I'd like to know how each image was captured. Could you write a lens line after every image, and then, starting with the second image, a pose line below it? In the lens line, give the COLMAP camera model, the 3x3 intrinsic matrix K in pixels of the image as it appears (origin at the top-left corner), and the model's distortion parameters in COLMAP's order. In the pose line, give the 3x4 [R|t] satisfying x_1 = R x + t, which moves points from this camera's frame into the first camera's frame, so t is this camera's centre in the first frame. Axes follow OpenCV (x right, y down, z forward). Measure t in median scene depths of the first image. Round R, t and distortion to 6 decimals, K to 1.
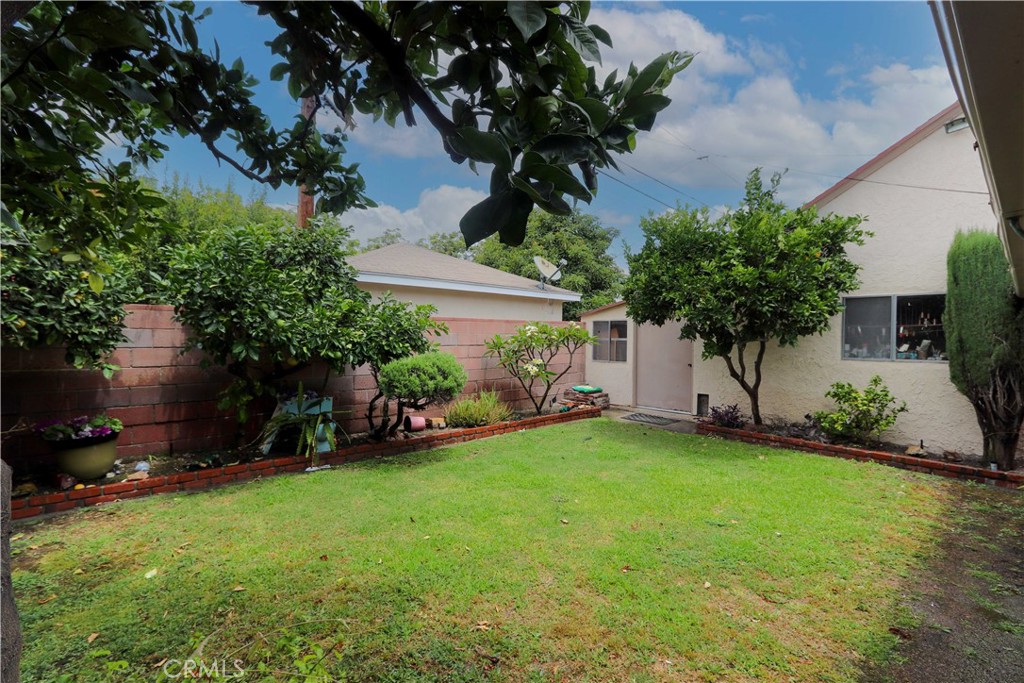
lens RADIAL K [[479.9, 0, 511.9], [0, 479.9, 342.2], [0, 0, 1]] dist [-0.001111, 0.003490]
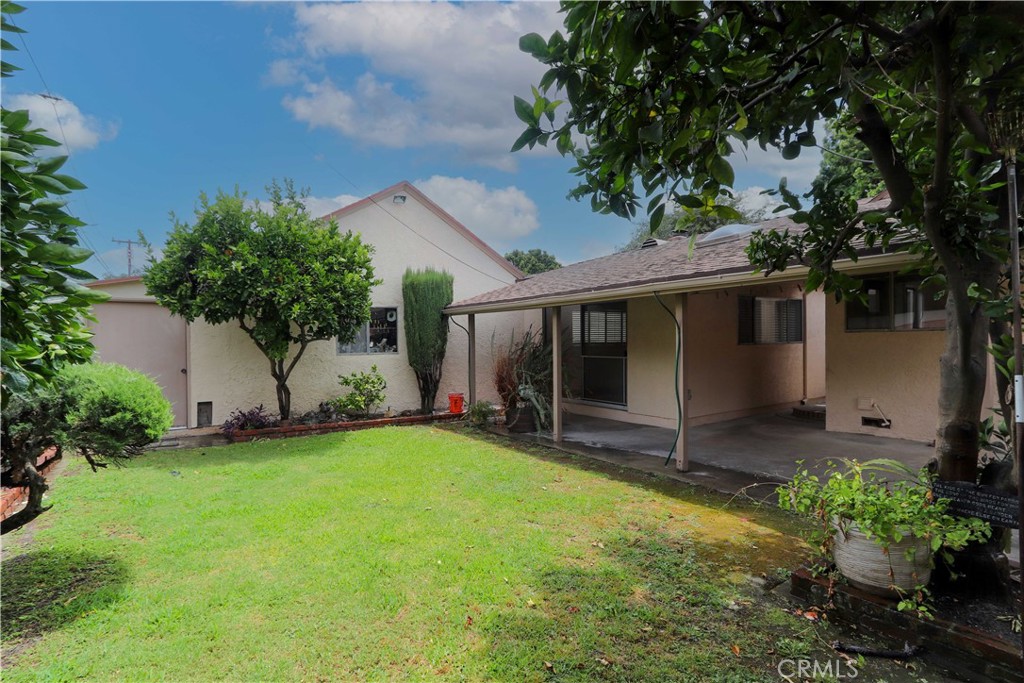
lens RADIAL K [[479.9, 0, 519.4], [0, 479.9, 336.2], [0, 0, 1]] dist [-0.001111, 0.003490]
pose [[0.138377, 0.001594, 0.990378, -0.585657], [0.024026, 0.999699, -0.004966, 0.005598], [-0.990088, 0.024482, 0.138297, 0.424298]]
